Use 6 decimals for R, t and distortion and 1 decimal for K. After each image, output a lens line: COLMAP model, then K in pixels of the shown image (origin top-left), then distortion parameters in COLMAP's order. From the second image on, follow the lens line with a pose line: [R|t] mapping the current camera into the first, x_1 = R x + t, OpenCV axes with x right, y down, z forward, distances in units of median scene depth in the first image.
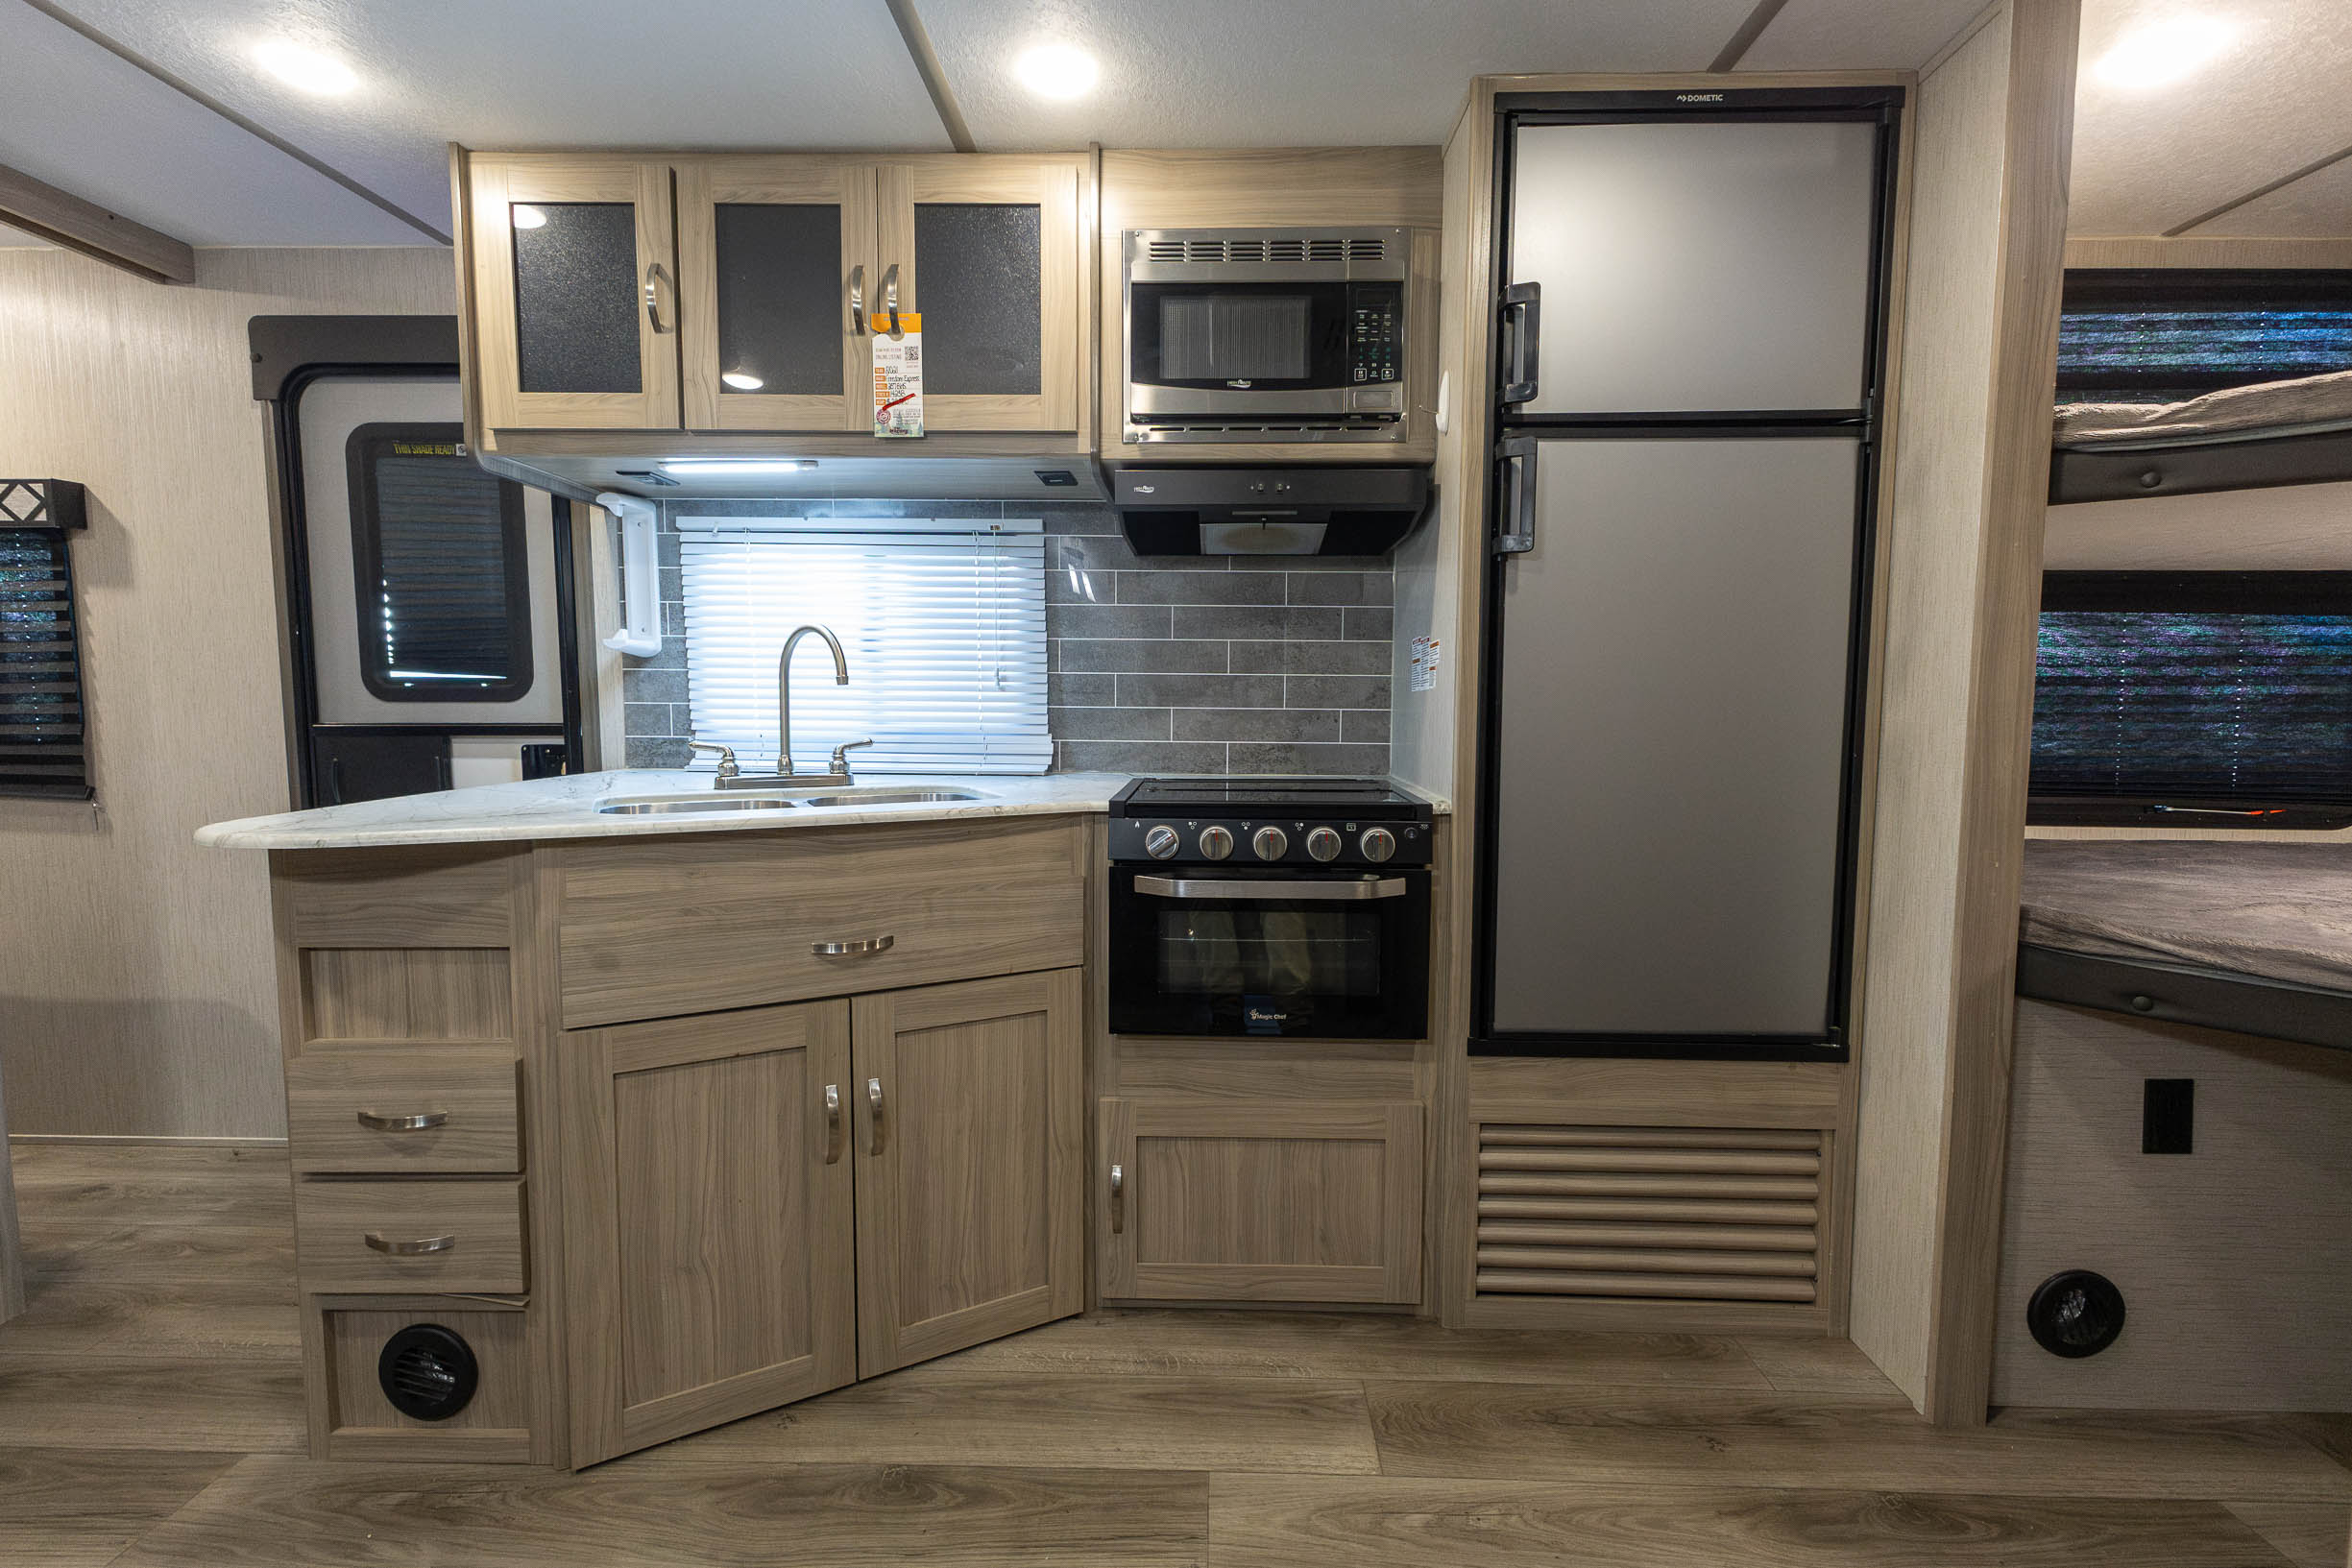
lens RADIAL K [[1040.7, 0, 1172.2], [0, 1040.7, 777.0], [0, 0, 1]] dist [0.015063, -0.004401]
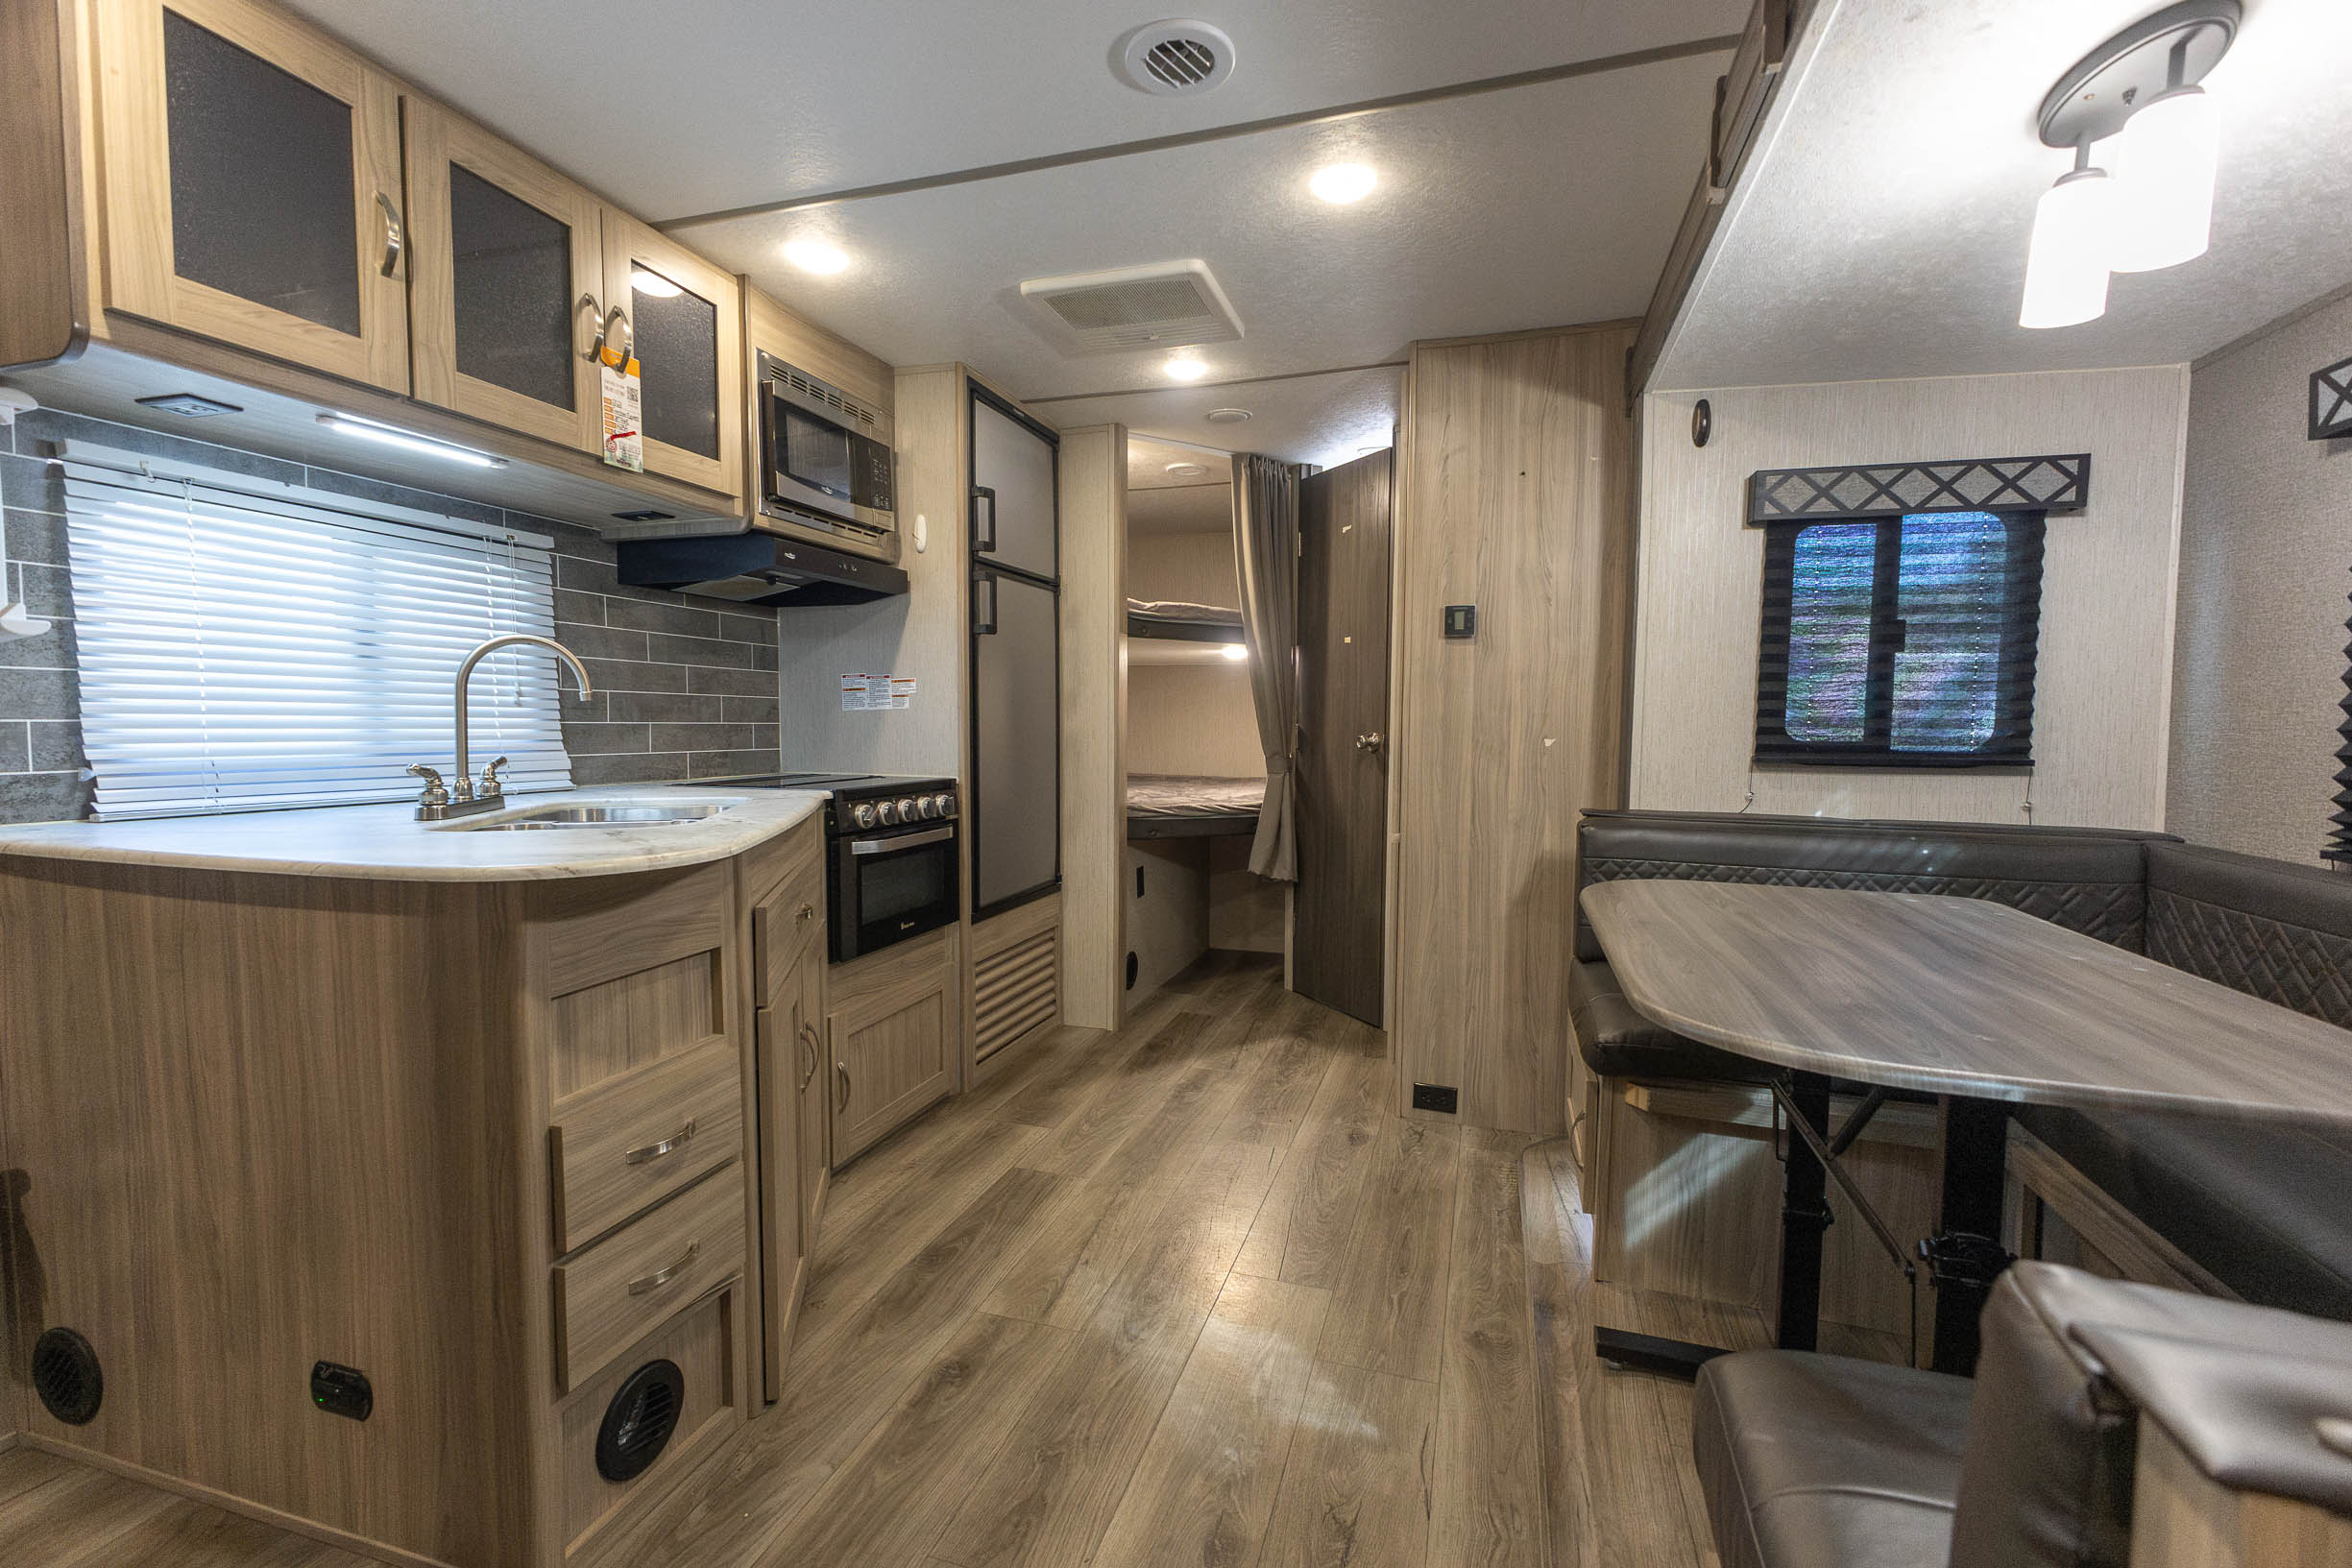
lens RADIAL K [[1040.7, 0, 1169.8], [0, 1040.7, 780.0], [0, 0, 1]] dist [0.015063, -0.004401]
pose [[0.270772, -0.058944, 0.960837, -1.283339], [0.071401, 0.996604, 0.041017, -0.015336], [-0.959992, 0.057499, 0.274061, 0.215526]]
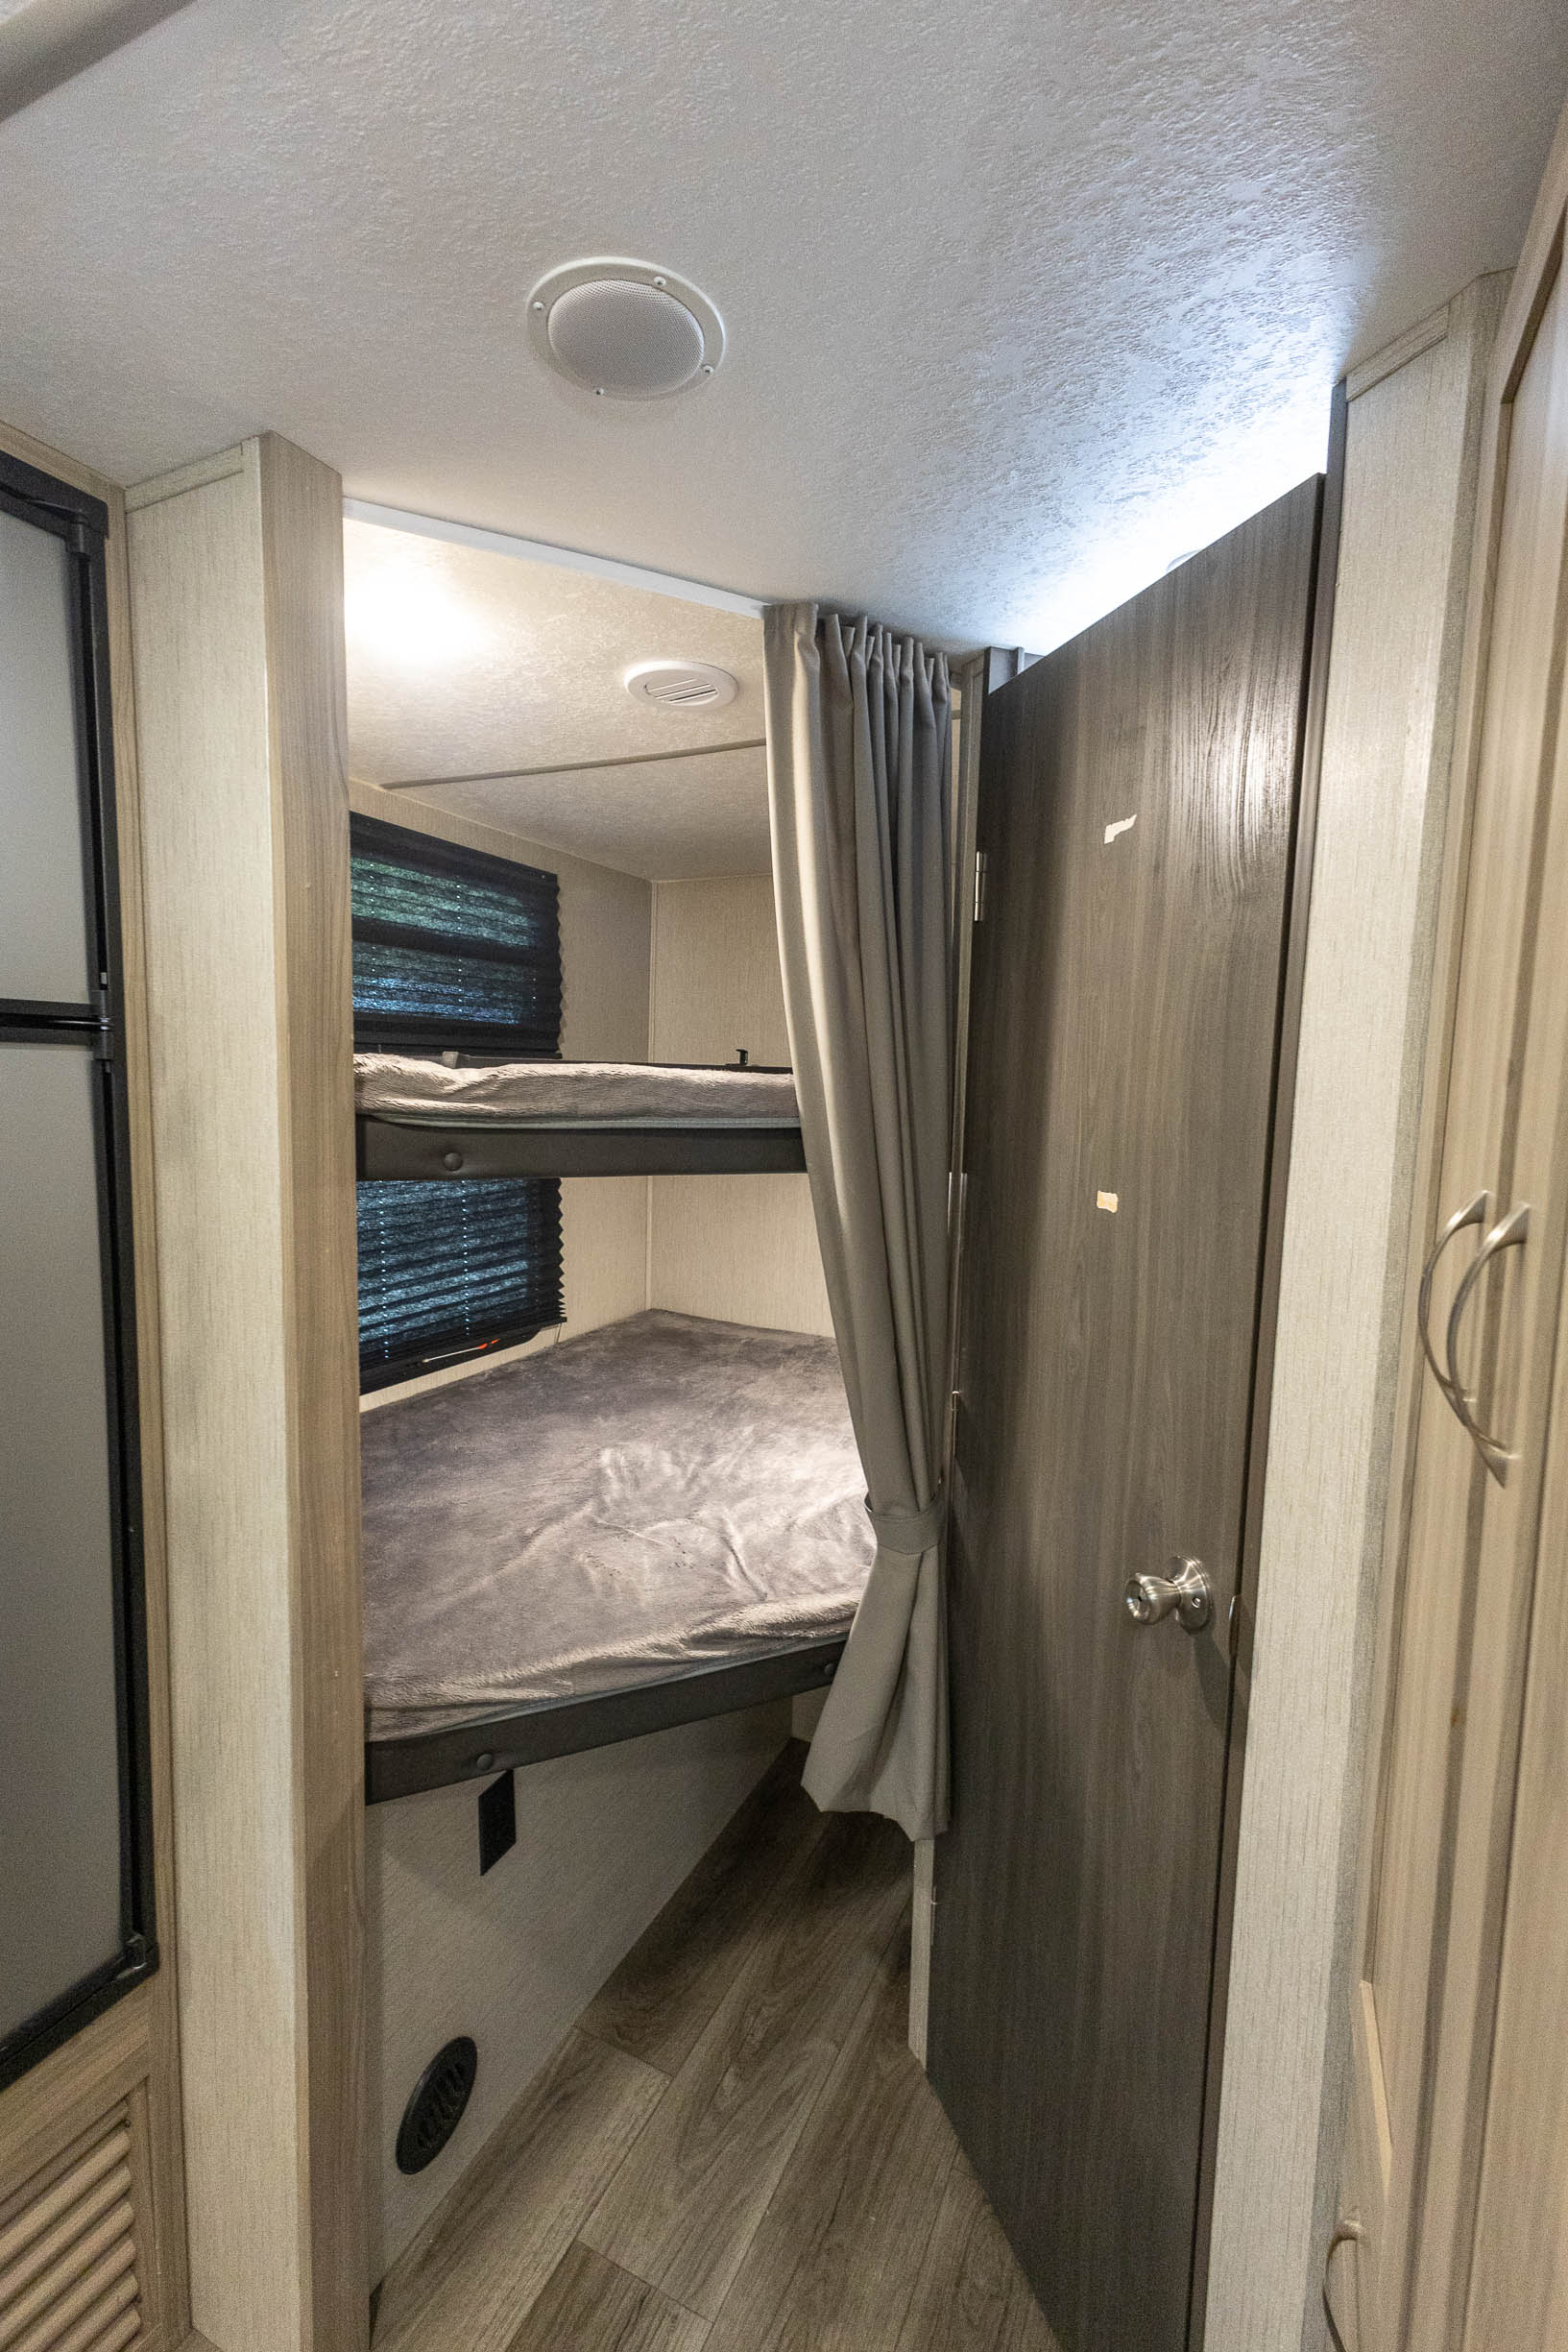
lens RADIAL K [[1040.7, 0, 780.9], [0, 1040.7, 1171.2], [0, 0, 1]] dist [0.015063, -0.004401]
pose [[0.401721, -0.082243, 0.912062, 0.237232], [0.049682, 0.996450, 0.067970, -0.265197], [-0.914414, 0.018008, 0.404380, 0.360474]]
